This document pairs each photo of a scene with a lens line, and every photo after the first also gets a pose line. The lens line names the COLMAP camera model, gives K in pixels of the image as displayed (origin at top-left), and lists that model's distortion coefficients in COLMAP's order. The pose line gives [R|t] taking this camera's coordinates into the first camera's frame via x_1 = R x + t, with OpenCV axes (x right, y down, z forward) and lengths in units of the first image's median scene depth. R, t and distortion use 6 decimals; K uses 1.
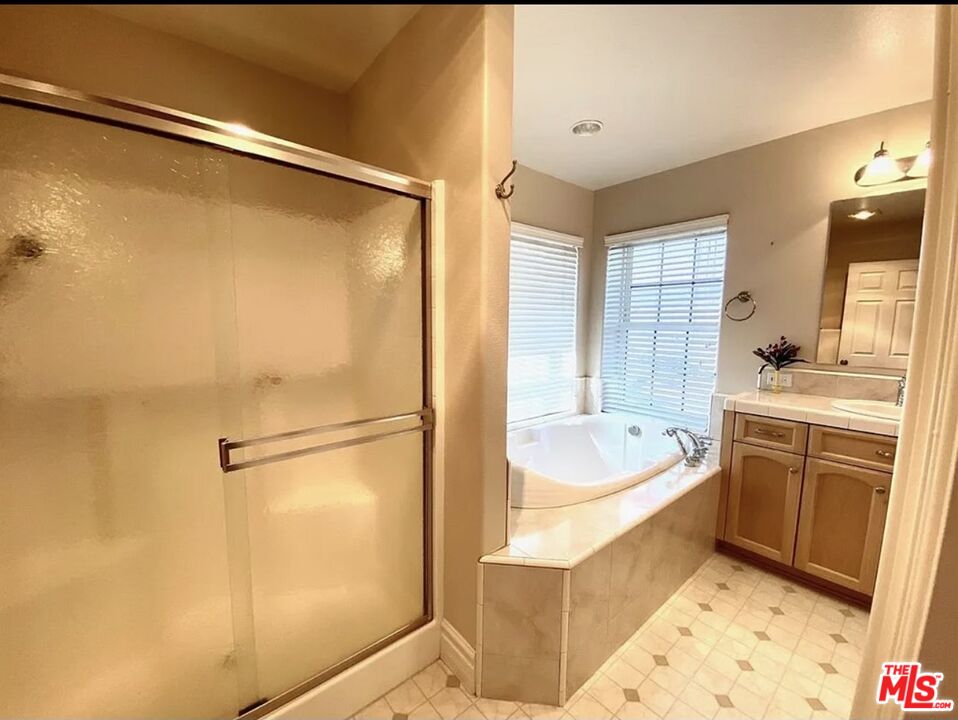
lens RADIAL K [[387.2, 0, 479.9], [0, 387.2, 366.0], [0, 0, 1]] dist [-0.012410, -0.002405]
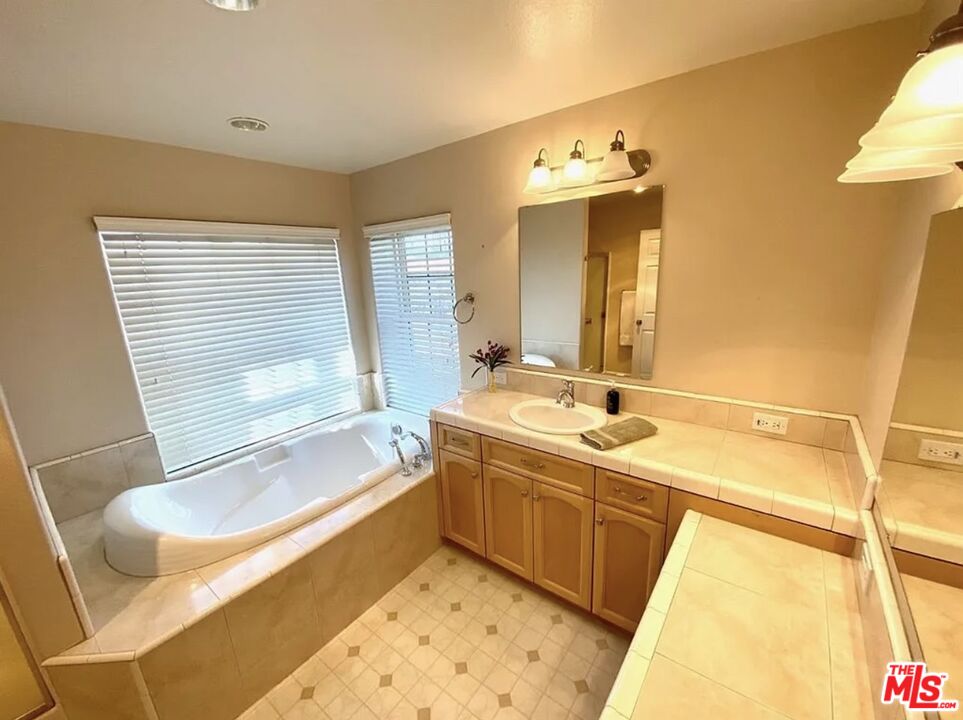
lens RADIAL K [[389.2, 0, 489.1], [0, 389.2, 362.2], [0, 0, 1]] dist [-0.012410, -0.002405]
pose [[0.971013, -0.107173, 0.213655, 0.484189], [0.081304, 0.988641, 0.126408, -0.131202], [-0.224776, -0.105373, 0.968696, -0.023731]]
